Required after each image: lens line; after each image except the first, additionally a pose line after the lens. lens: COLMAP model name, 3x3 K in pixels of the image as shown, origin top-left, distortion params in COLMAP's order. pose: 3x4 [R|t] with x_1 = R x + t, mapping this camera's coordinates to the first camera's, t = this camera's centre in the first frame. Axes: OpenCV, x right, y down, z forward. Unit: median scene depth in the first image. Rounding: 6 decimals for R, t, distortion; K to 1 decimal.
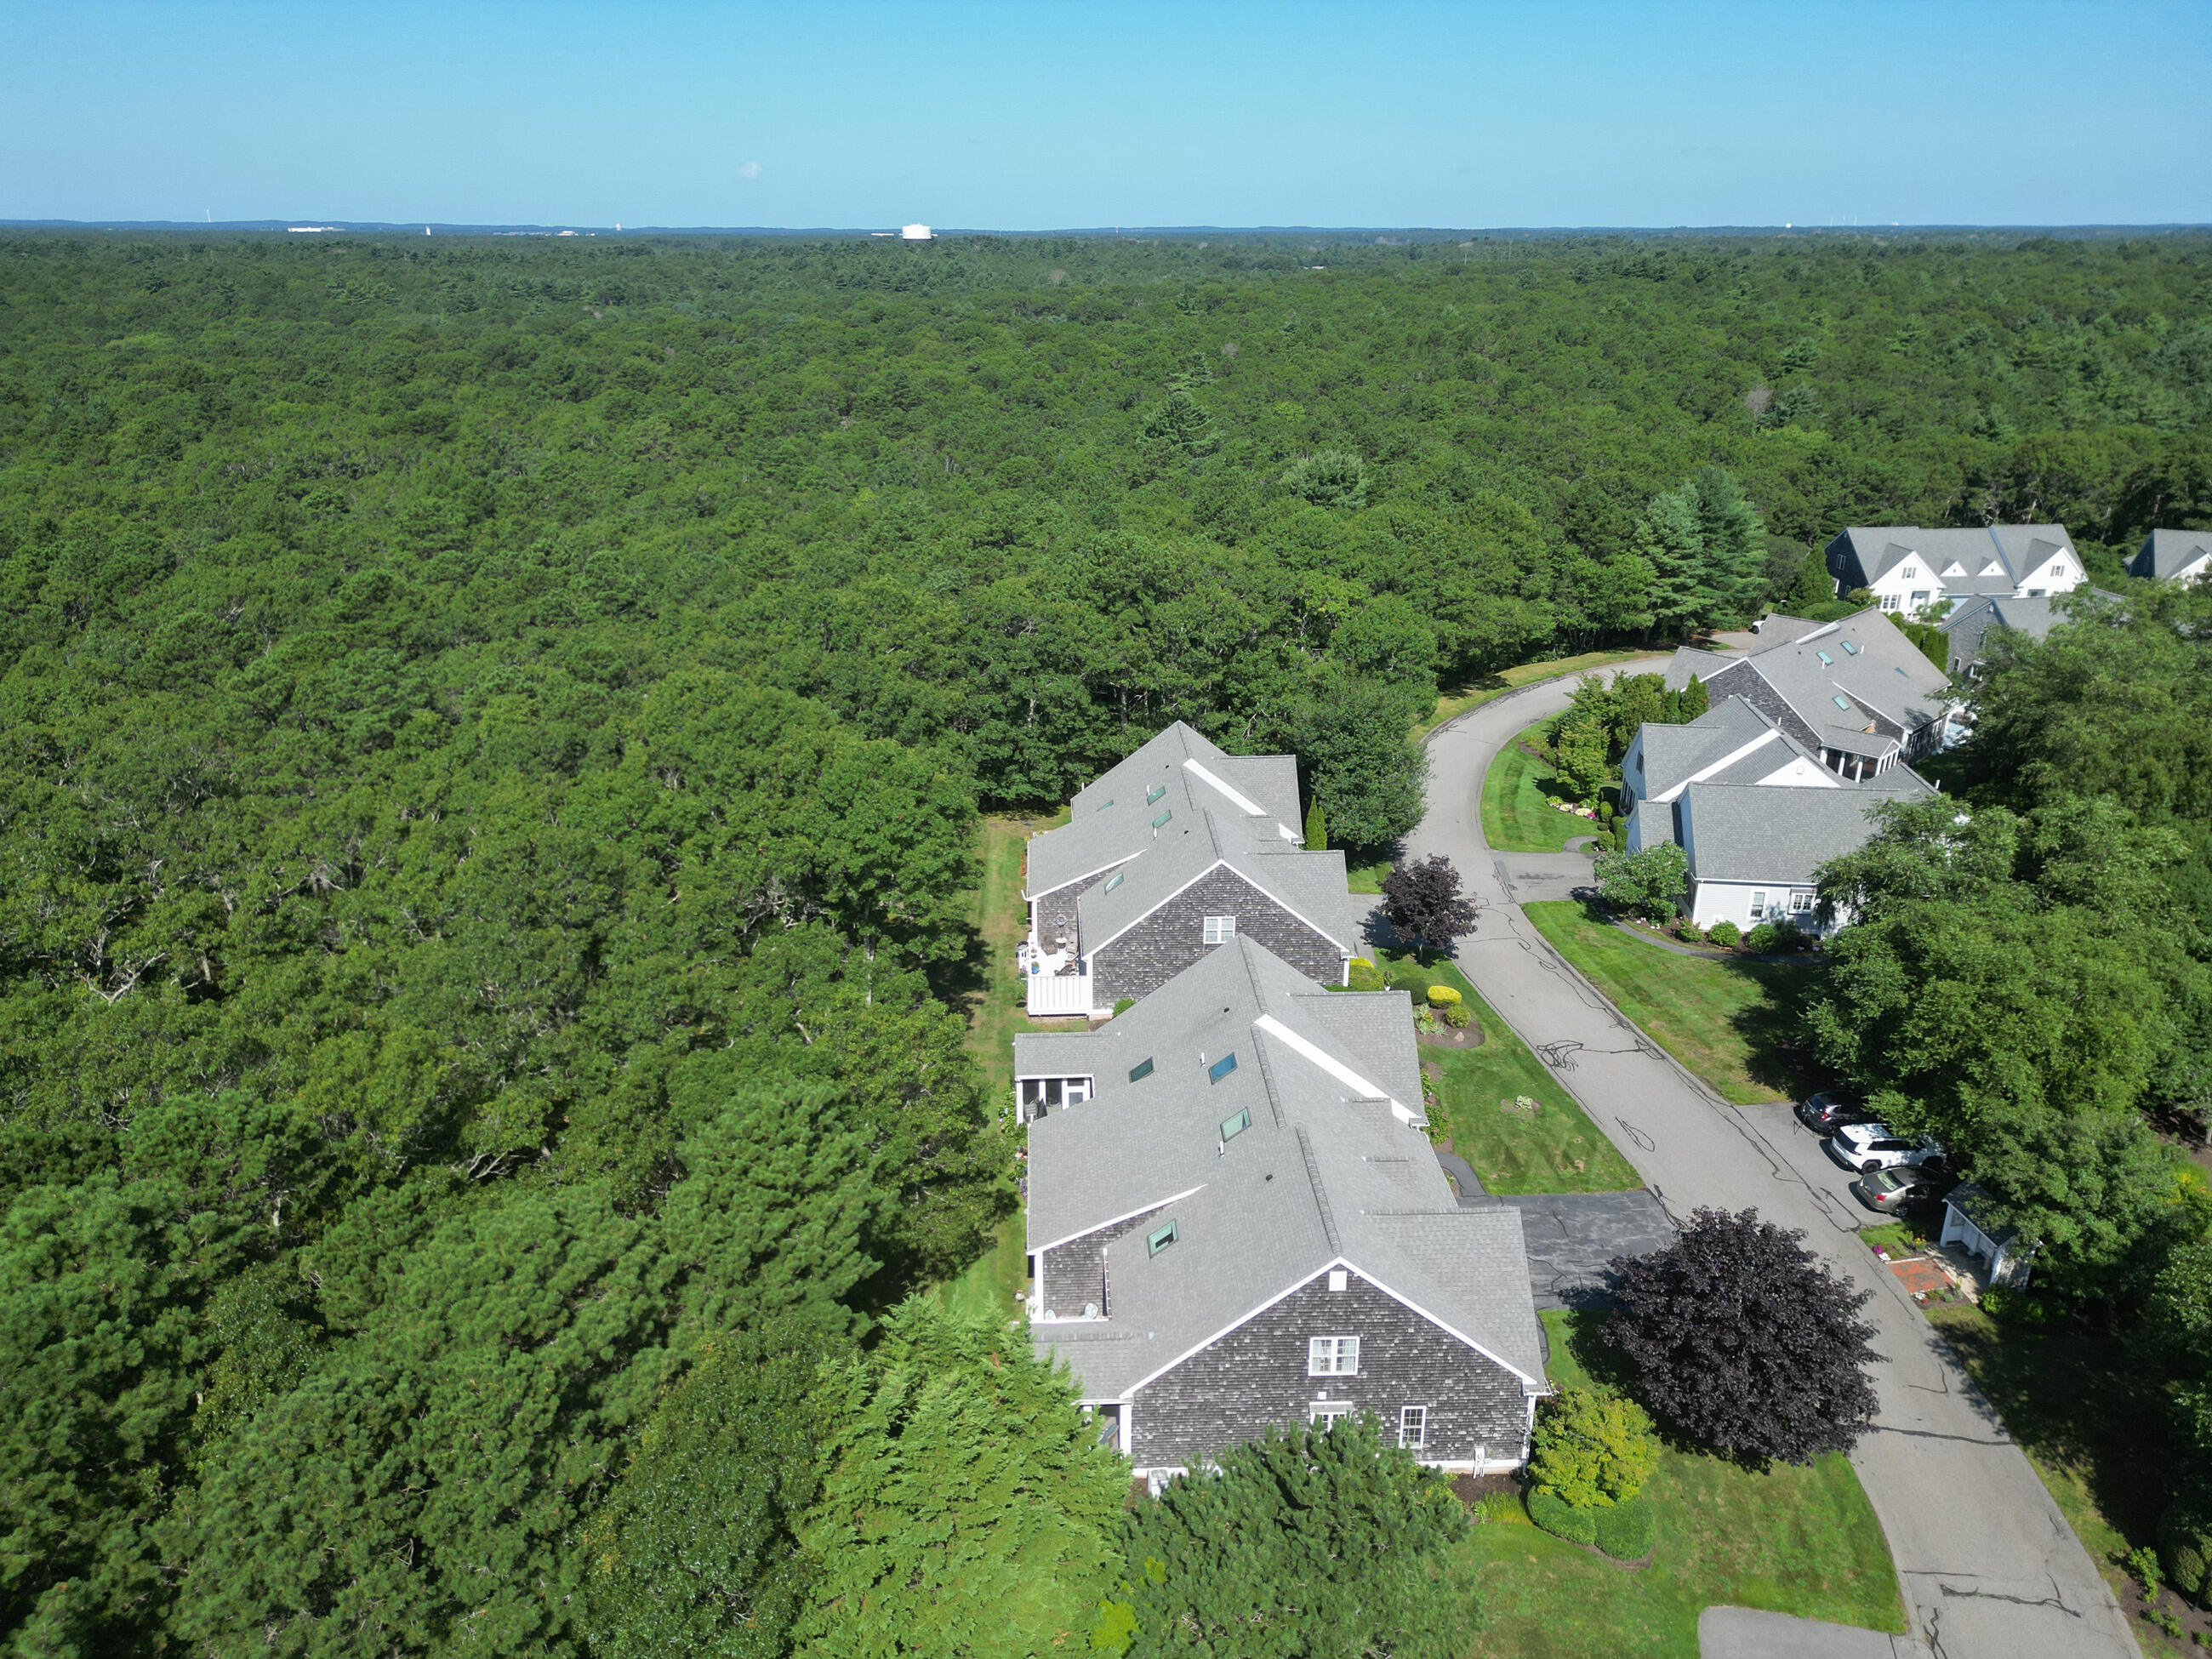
lens RADIAL K [[1548.6, 0, 1087.3], [0, 1548.6, 821.8], [0, 0, 1]] dist [0.089620, -0.105200]
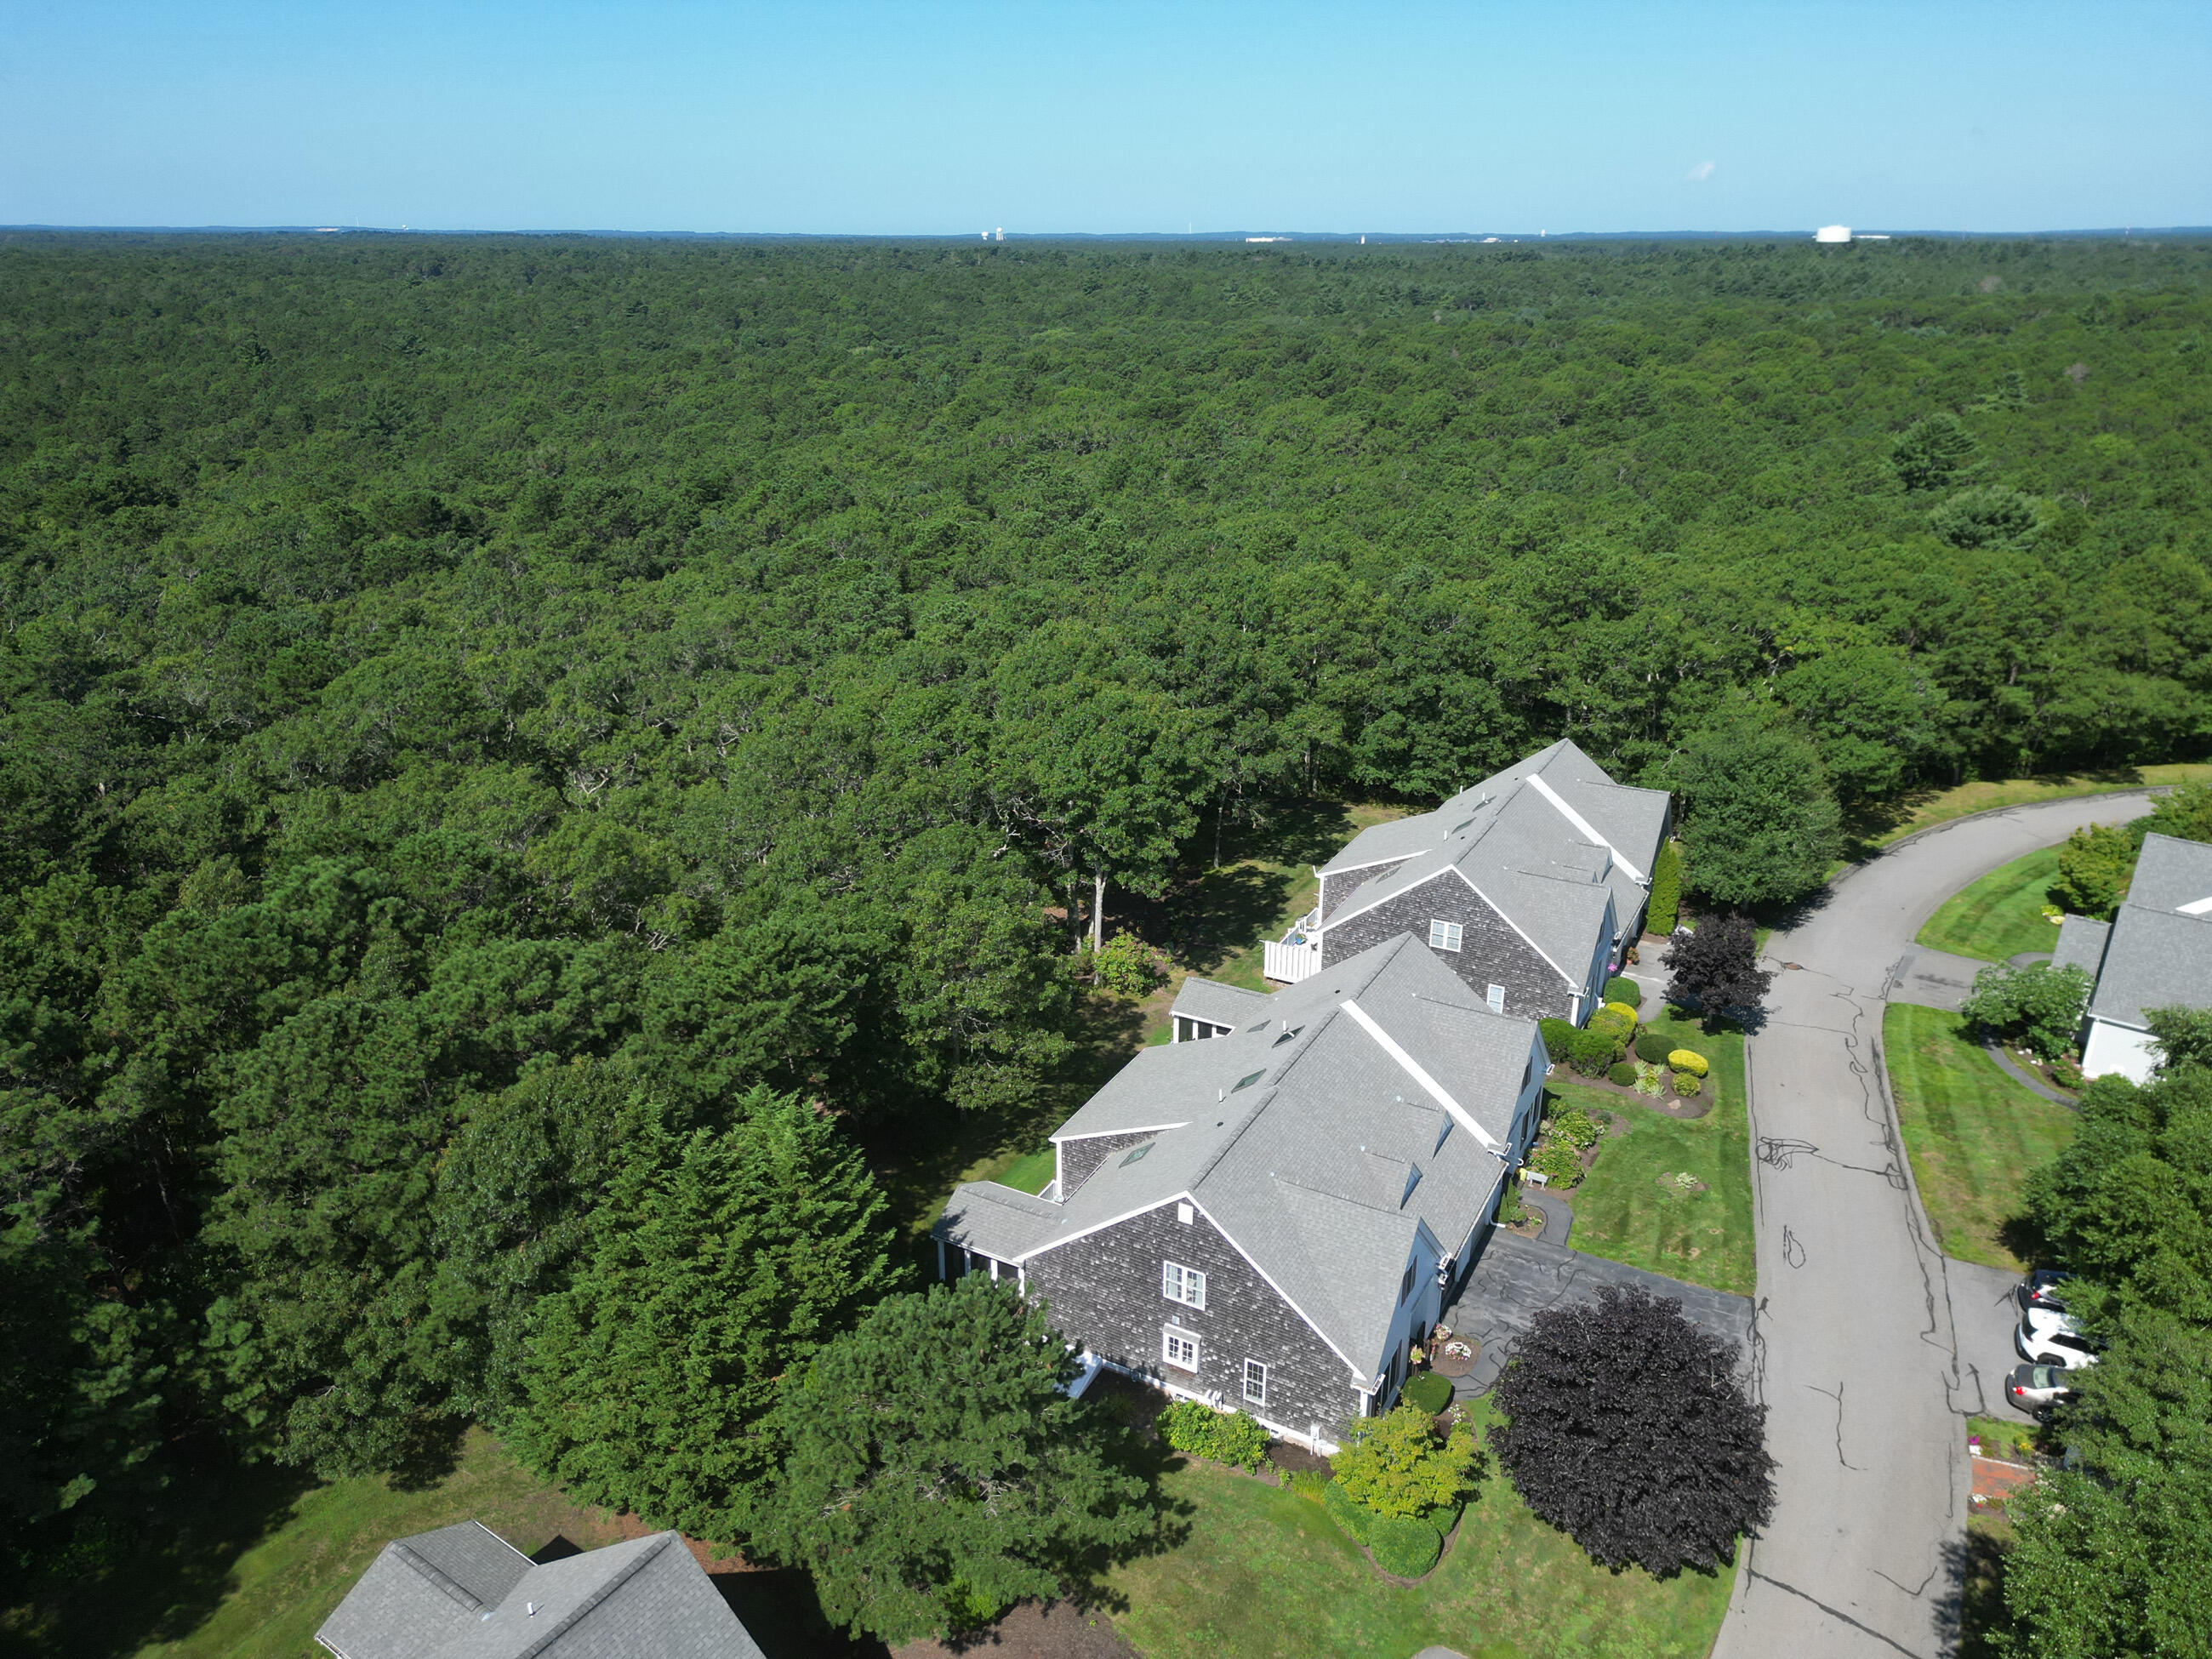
lens RADIAL K [[1548.6, 0, 1087.3], [0, 1548.6, 821.8], [0, 0, 1]] dist [0.089620, -0.105200]
pose [[0.856739, 0.182464, -0.482396, 0.371052], [-0.184055, 0.981907, 0.044518, -0.004005], [0.481791, 0.050647, 0.874821, 0.011089]]
